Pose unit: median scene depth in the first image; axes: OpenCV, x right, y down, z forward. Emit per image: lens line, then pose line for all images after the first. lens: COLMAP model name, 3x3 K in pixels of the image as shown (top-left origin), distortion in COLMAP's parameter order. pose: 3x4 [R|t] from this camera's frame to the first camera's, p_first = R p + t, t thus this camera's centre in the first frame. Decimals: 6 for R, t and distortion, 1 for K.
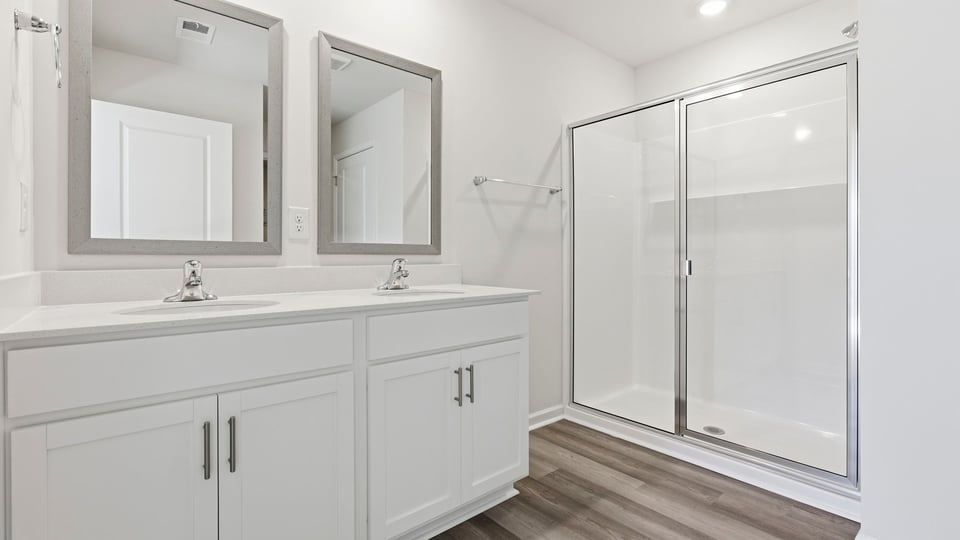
lens RADIAL K [[438.7, 0, 485.6], [0, 438.7, 252.2], [0, 0, 1]] dist [-0.010151, 0.003806]
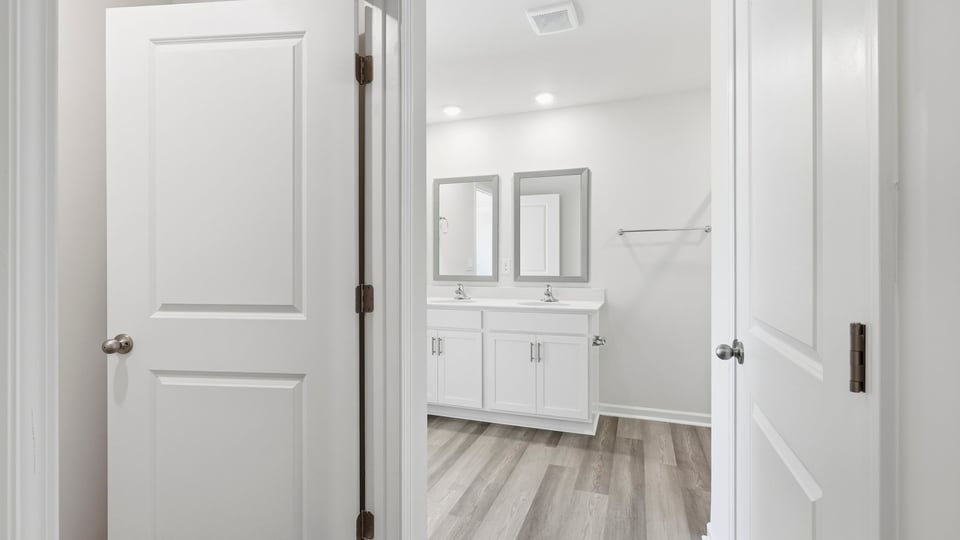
lens RADIAL K [[438.7, 0, 480.9], [0, 438.7, 269.3], [0, 0, 1]] dist [-0.010151, 0.003806]
pose [[0.484024, 0.001109, -0.875054, 1.240291], [0.000600, 0.999999, 0.001599, -0.051541], [0.875055, -0.001299, 0.484022, -0.118721]]
